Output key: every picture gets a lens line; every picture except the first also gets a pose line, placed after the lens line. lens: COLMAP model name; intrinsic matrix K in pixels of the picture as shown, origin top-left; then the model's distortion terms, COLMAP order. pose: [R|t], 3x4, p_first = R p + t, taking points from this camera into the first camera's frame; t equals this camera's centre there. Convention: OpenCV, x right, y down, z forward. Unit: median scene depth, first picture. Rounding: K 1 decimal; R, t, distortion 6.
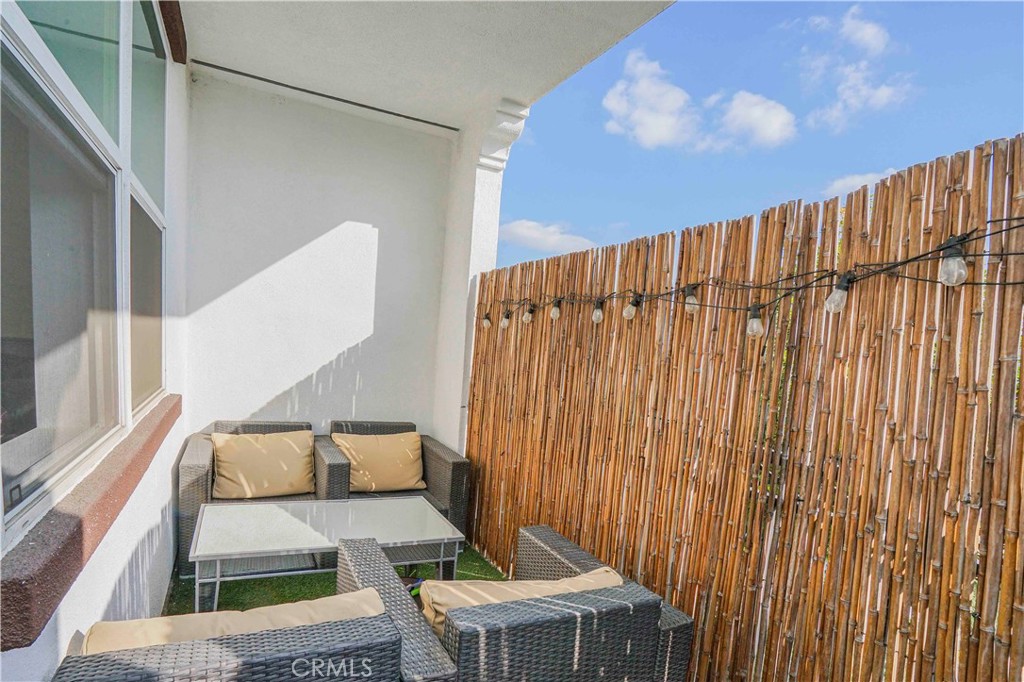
lens RADIAL K [[524.2, 0, 484.6], [0, 524.2, 418.9], [0, 0, 1]] dist [-0.034639, 0.001313]
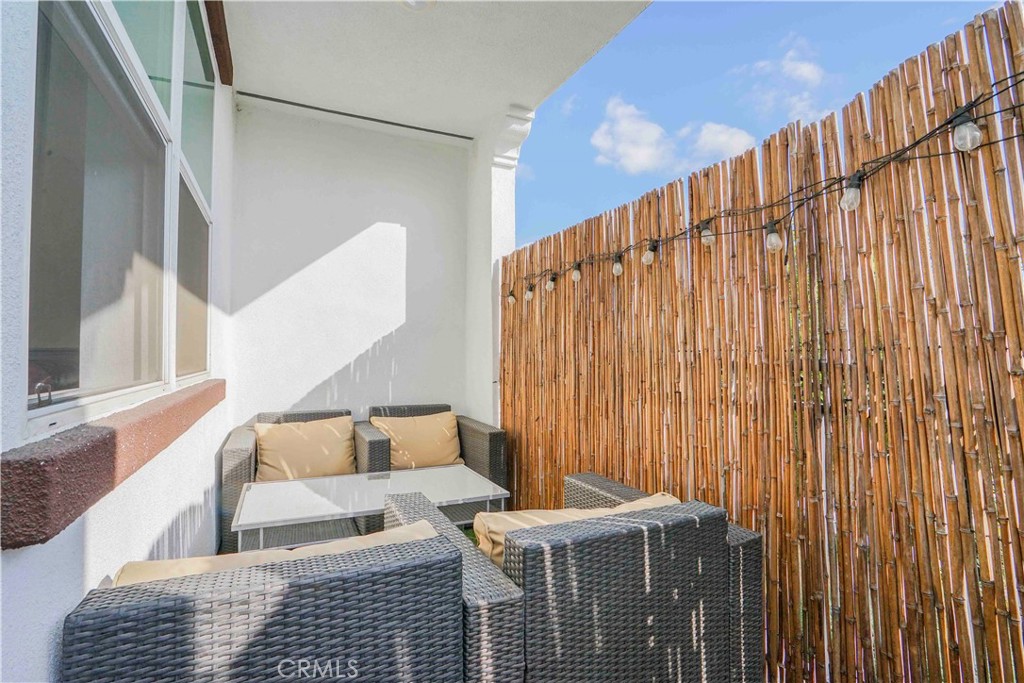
lens RADIAL K [[483.7, 0, 509.9], [0, 483.7, 347.3], [0, 0, 1]] dist [-0.038199, 0.008426]
pose [[0.996960, -0.076903, 0.012539, -0.031681], [0.077918, 0.984907, -0.154556, 0.108016], [-0.000464, 0.155063, 0.987905, 0.057657]]
